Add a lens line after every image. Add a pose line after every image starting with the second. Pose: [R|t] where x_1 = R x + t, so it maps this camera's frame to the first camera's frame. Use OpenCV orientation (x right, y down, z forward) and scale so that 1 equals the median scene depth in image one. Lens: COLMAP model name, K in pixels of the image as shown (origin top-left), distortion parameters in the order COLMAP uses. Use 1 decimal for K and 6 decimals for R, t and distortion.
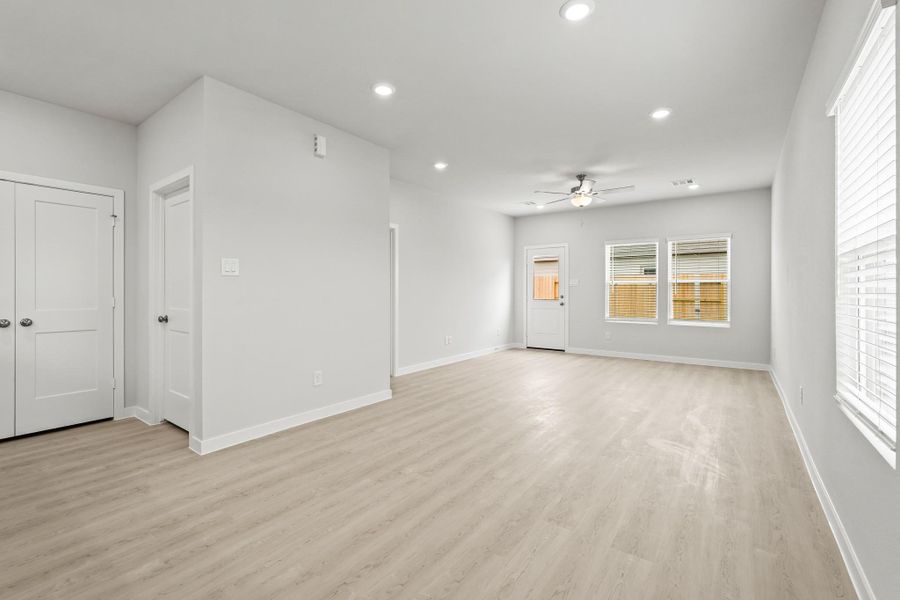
lens RADIAL K [[398.7, 0, 455.3], [0, 398.7, 297.8], [0, 0, 1]] dist [-0.002144, 0.000178]
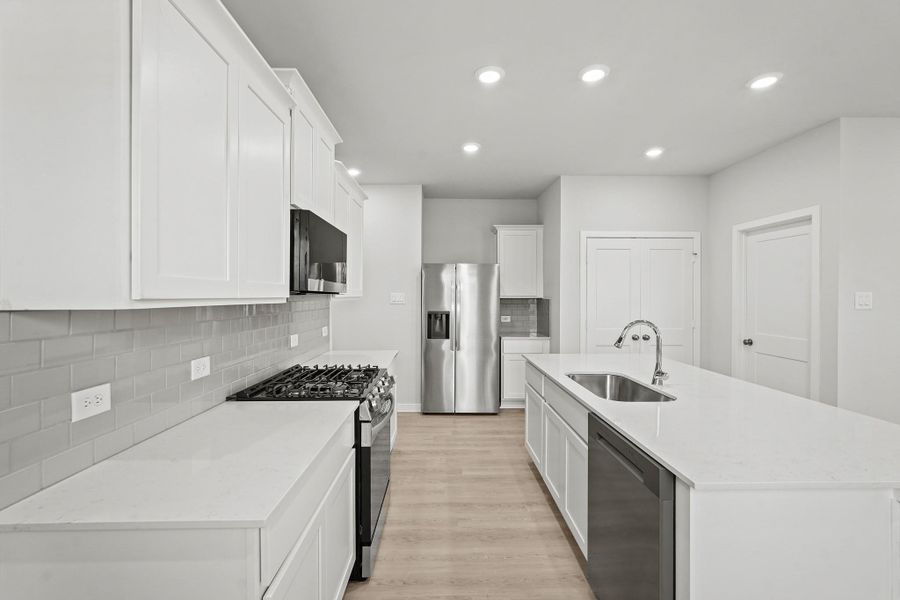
lens RADIAL K [[392.8, 0, 450.5], [0, 392.8, 295.7], [0, 0, 1]] dist [-0.001476, 0.000171]
pose [[0.600757, 0.002884, -0.799427, -0.396475], [-0.014608, 0.999866, -0.007371, -0.065662], [0.799298, 0.016106, 0.600719, -0.397555]]
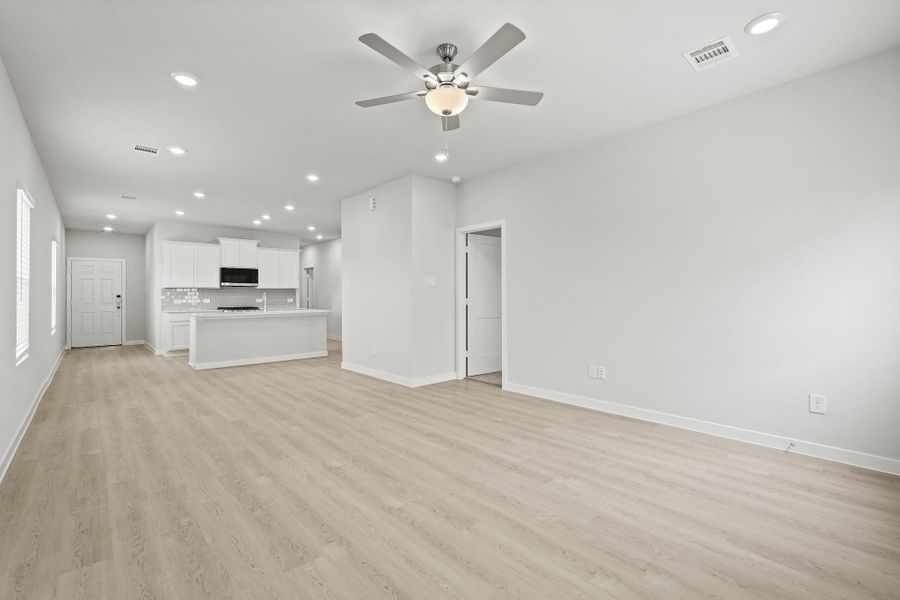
lens RADIAL K [[397.7, 0, 449.5], [0, 397.7, 287.2], [0, 0, 1]] dist [-0.000554, -0.000019]
pose [[-0.211991, -0.011818, -0.977200, 1.471751], [-0.007019, 0.999920, -0.010570, -0.044160], [0.977246, 0.004618, -0.212057, 2.070629]]
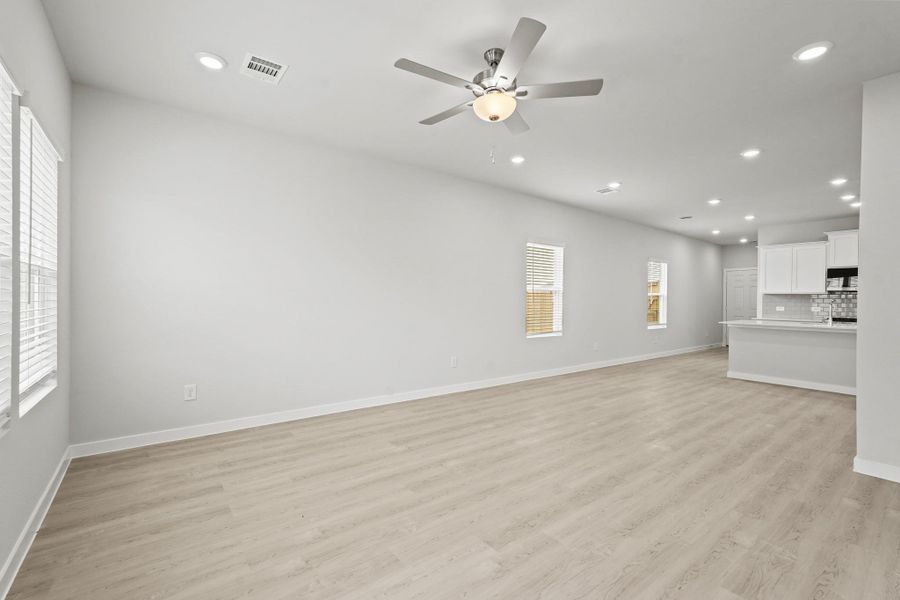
lens RADIAL K [[392.8, 0, 450.5], [0, 392.8, 295.7], [0, 0, 1]] dist [-0.001476, 0.000171]
pose [[-0.958870, 0.000263, 0.283845, 0.433608], [0.000727, 0.999999, 0.001529, -0.050978], [-0.283844, 0.001673, -0.958869, 2.758288]]
